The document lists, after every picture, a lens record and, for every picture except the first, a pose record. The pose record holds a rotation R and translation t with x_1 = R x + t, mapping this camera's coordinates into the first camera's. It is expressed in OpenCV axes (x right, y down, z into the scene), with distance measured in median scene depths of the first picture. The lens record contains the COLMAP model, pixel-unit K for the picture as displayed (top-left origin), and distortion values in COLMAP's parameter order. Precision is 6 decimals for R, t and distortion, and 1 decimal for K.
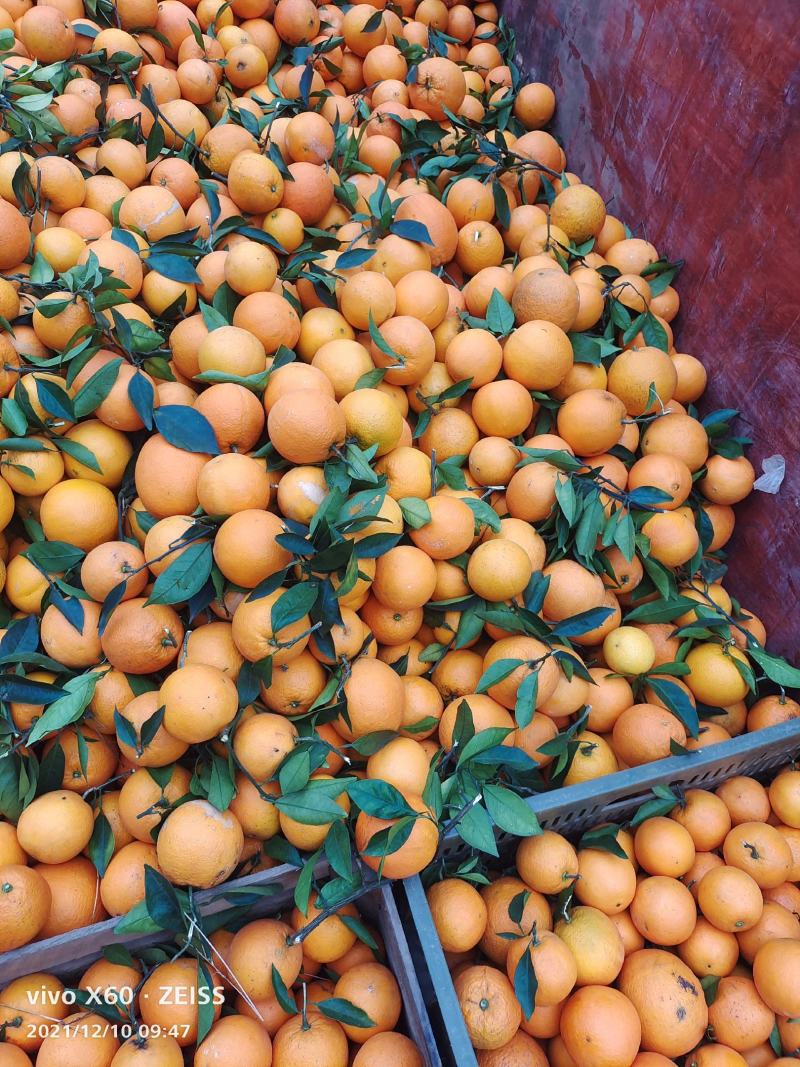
lens RADIAL K [[800.5, 0, 400.0], [0, 800.5, 533.5], [0, 0, 1]] dist [0.084721, -0.114743]
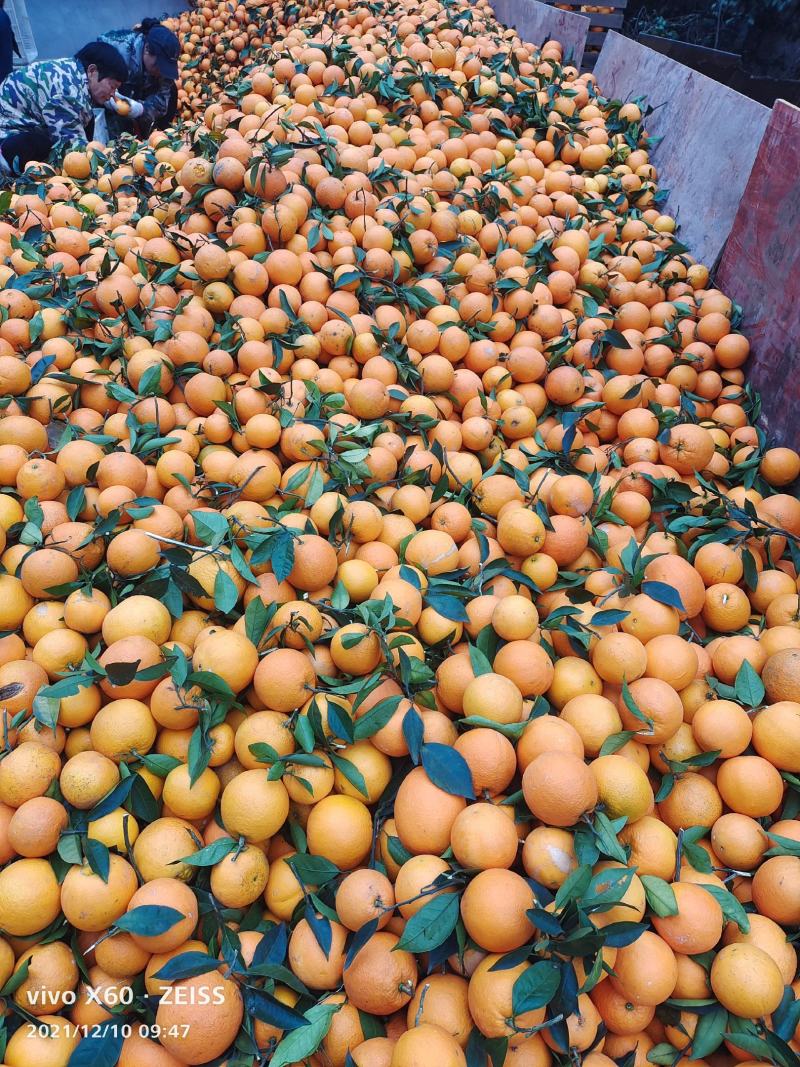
lens RADIAL K [[800.5, 0, 400.0], [0, 800.5, 533.5], [0, 0, 1]] dist [0.084721, -0.114743]
pose [[0.964666, 0.103604, -0.242251, -0.079492], [-0.169874, 0.947390, -0.271285, -0.105615], [0.201400, 0.302852, 0.931514, -0.116032]]
